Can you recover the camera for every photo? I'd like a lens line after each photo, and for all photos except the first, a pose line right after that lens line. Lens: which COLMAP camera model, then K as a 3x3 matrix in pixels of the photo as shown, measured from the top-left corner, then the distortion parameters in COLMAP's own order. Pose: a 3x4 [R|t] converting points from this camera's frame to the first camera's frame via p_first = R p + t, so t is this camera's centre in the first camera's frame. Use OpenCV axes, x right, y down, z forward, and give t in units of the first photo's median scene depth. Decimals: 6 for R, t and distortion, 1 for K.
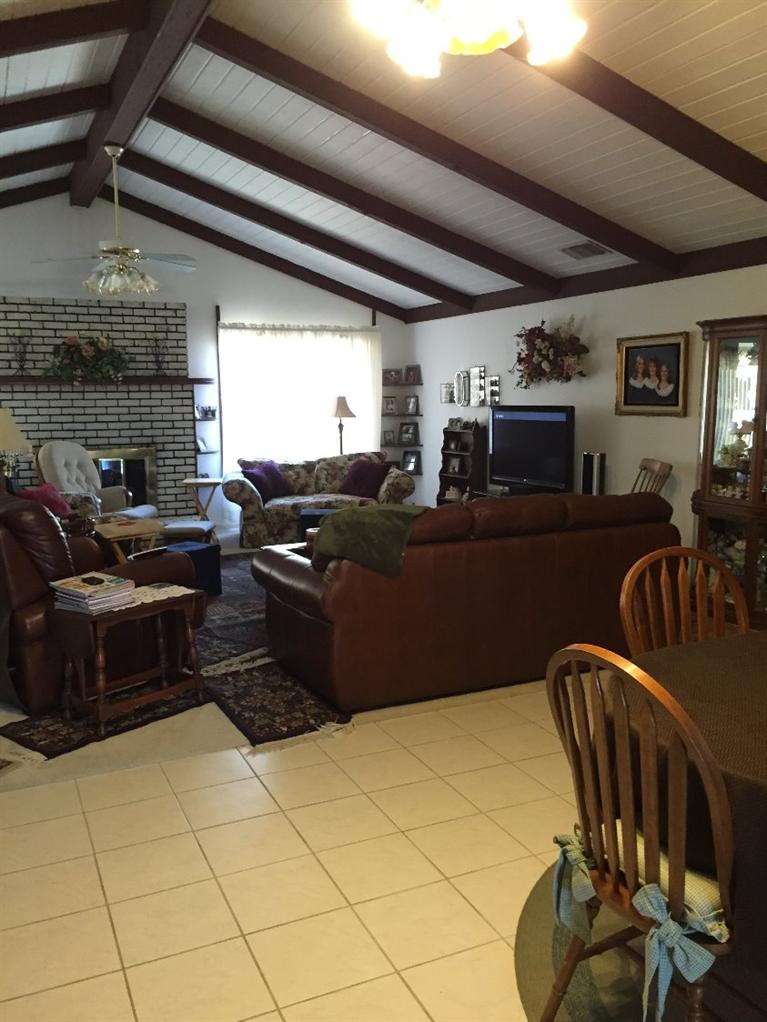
lens RADIAL K [[875.3, 0, 381.7], [0, 875.3, 509.0], [0, 0, 1]] dist [0.069484, -0.093044]
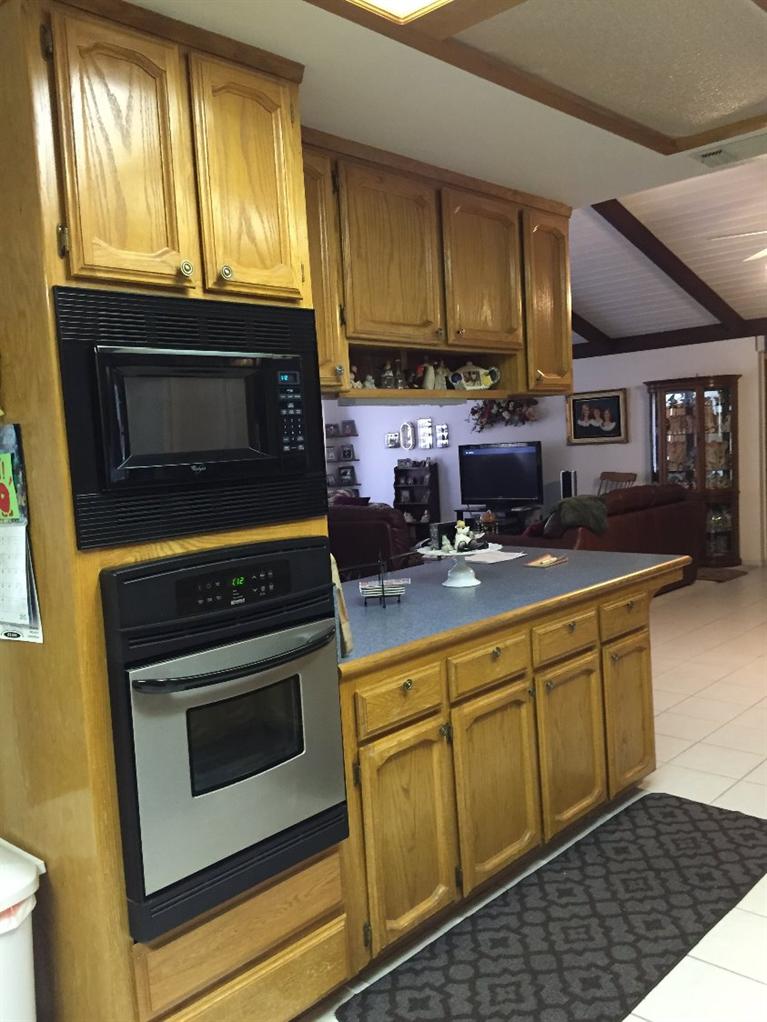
lens RADIAL K [[875.3, 0, 390.8], [0, 875.3, 522.1], [0, 0, 1]] dist [0.069484, -0.093044]
pose [[0.925676, -0.084116, 0.368847, -0.557994], [0.102464, 0.994272, -0.030403, 0.034246], [-0.364177, 0.065937, 0.928993, -0.244054]]
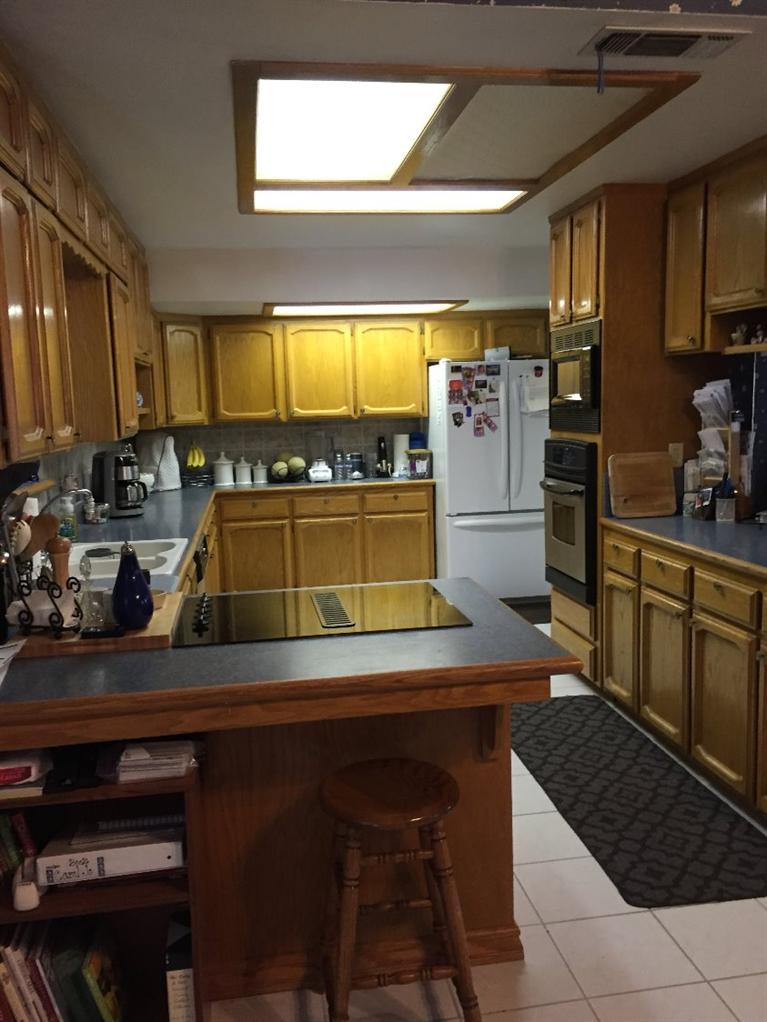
lens RADIAL K [[875.3, 0, 379.7], [0, 875.3, 507.7], [0, 0, 1]] dist [0.069484, -0.093044]
pose [[-0.275528, 0.126244, -0.952967, 1.960603], [-0.109064, 0.980833, 0.161468, -0.113853], [0.955086, 0.148424, -0.256478, 0.919097]]
